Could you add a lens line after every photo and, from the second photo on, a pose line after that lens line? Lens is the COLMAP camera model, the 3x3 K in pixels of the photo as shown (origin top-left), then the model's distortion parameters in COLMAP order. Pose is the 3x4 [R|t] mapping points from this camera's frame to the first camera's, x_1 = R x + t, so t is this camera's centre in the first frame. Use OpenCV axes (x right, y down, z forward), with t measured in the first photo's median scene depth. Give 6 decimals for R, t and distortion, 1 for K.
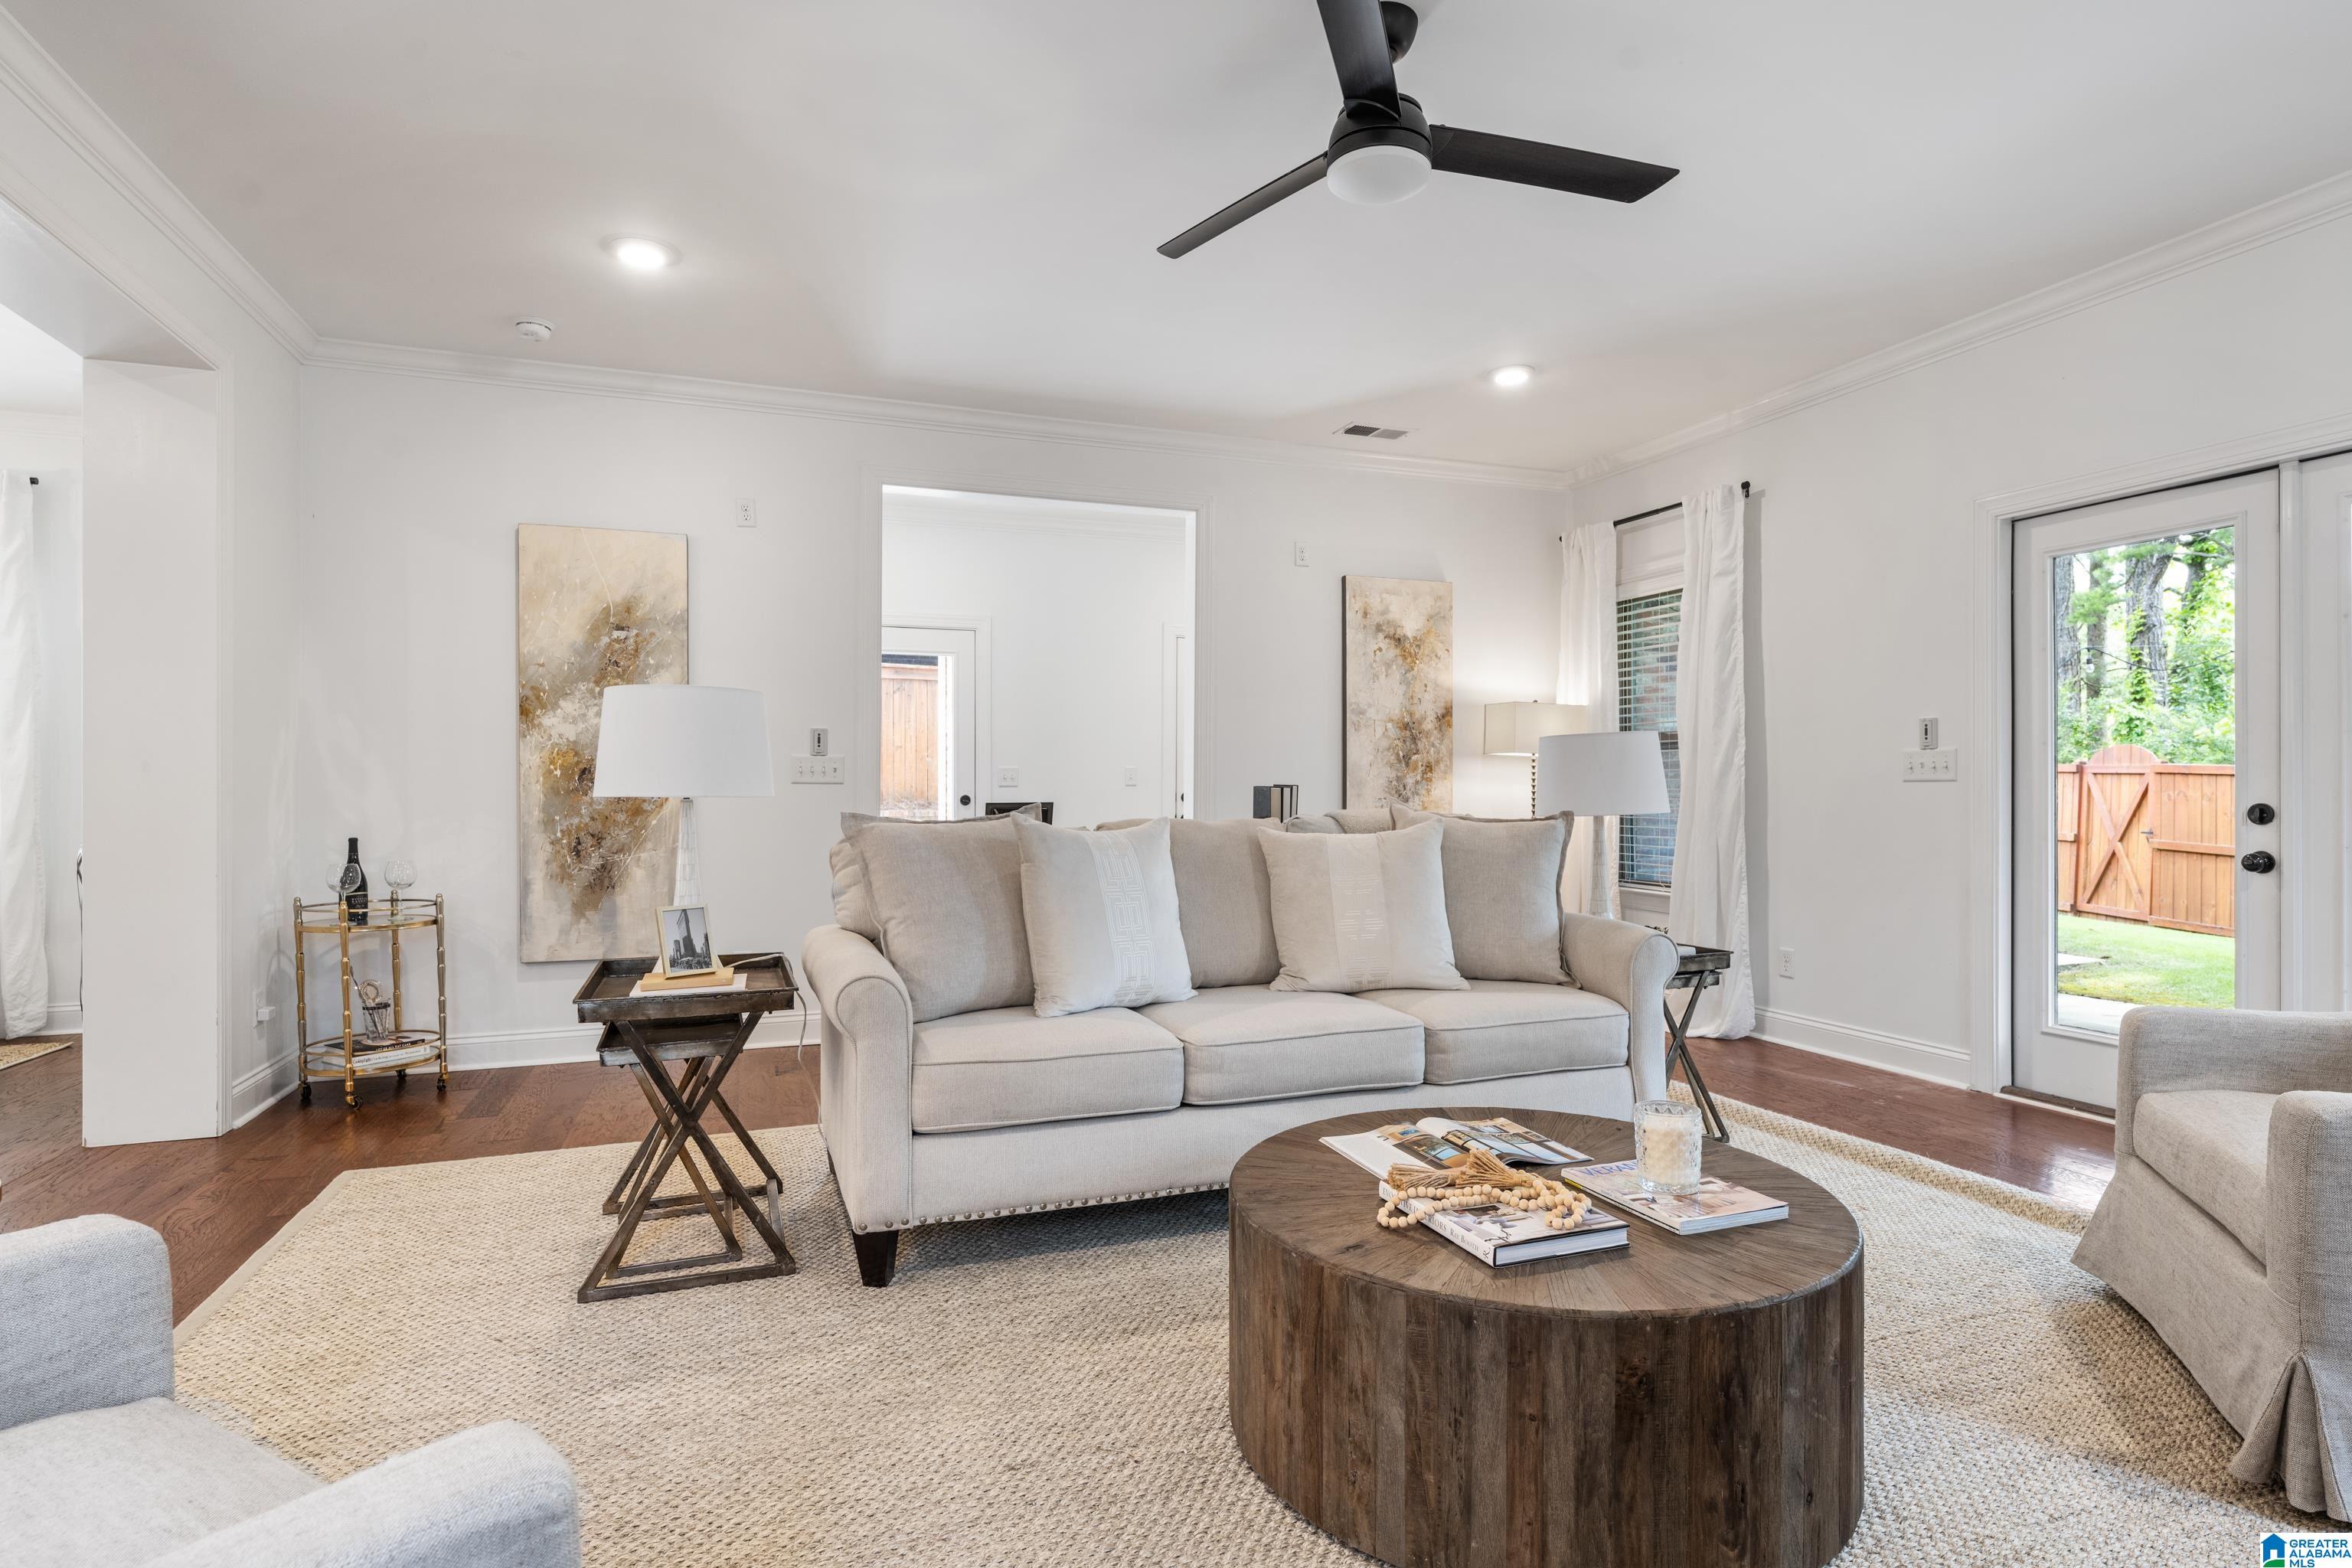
lens RADIAL K [[1187.5, 0, 1174.6], [0, 1187.5, 787.2], [0, 0, 1]] dist [-0.000315, 0.000163]
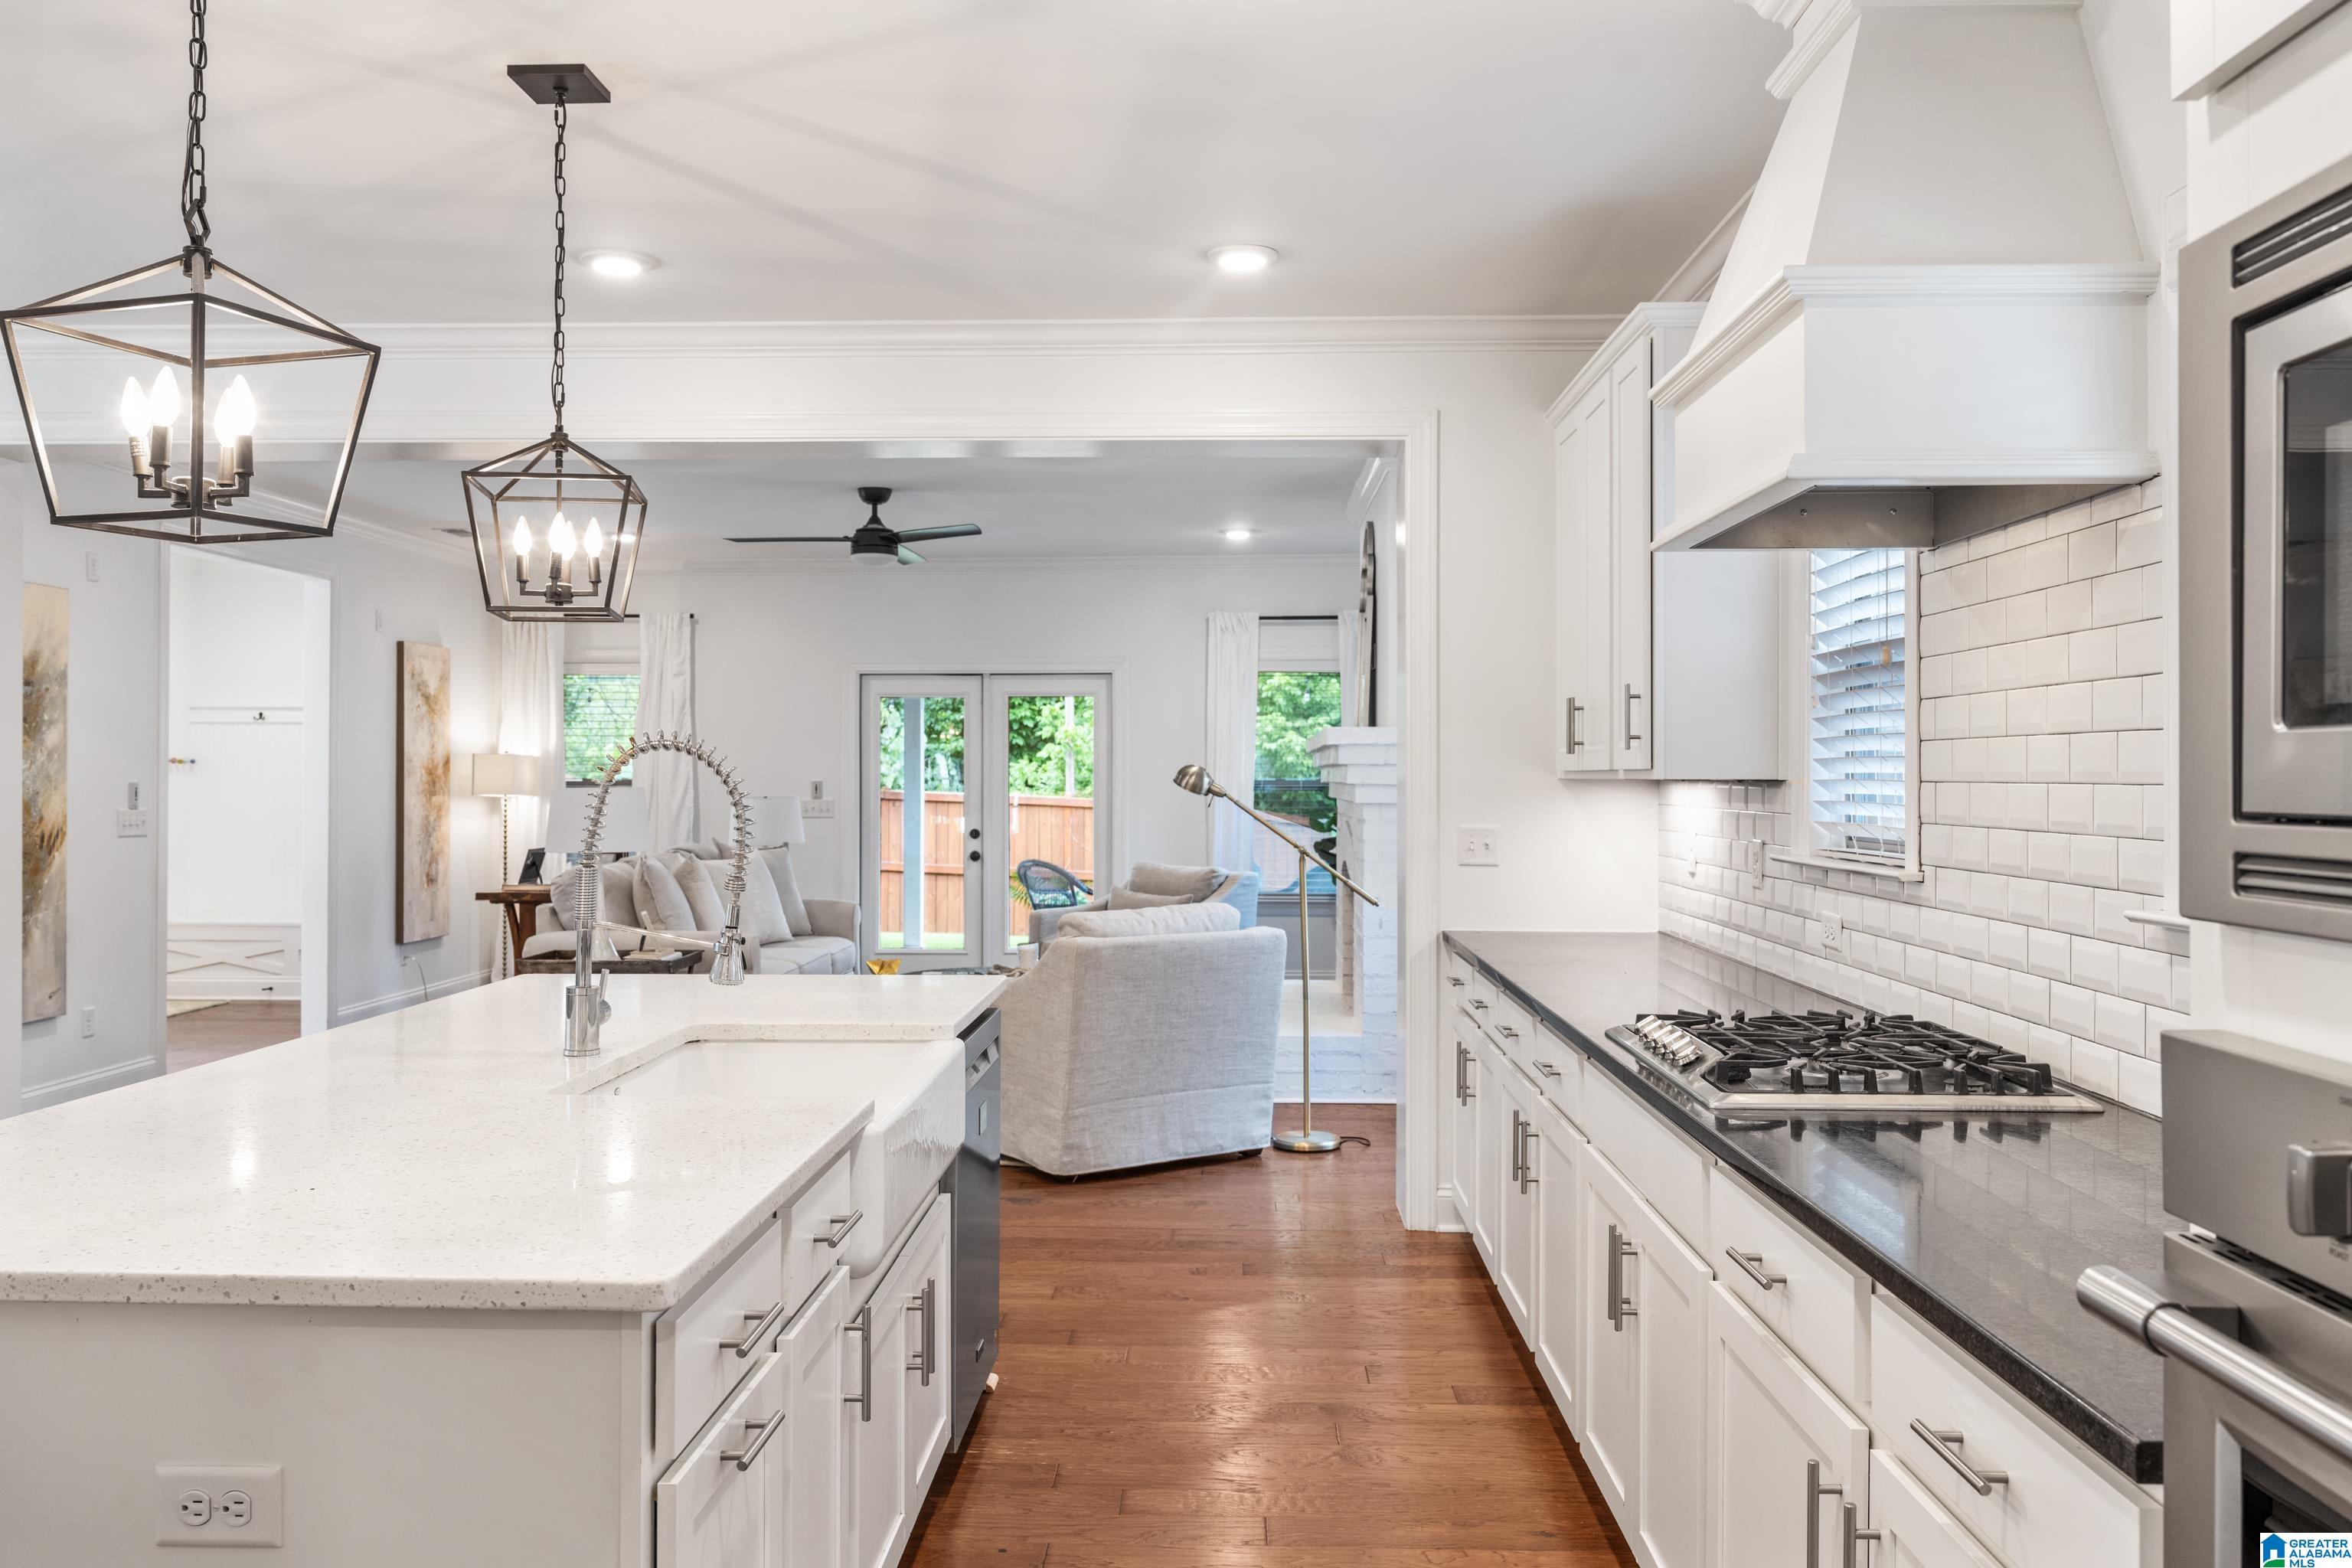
lens RADIAL K [[1895.6, 0, 1175.3], [0, 1895.6, 780.9], [0, 0, 1]] dist [0.000906, 0.000235]
pose [[0.376757, -0.000334, 0.926312, -1.701680], [0.000641, 1.000000, 0.000100, -0.058590], [-0.926312, 0.000556, 0.376757, -0.501532]]
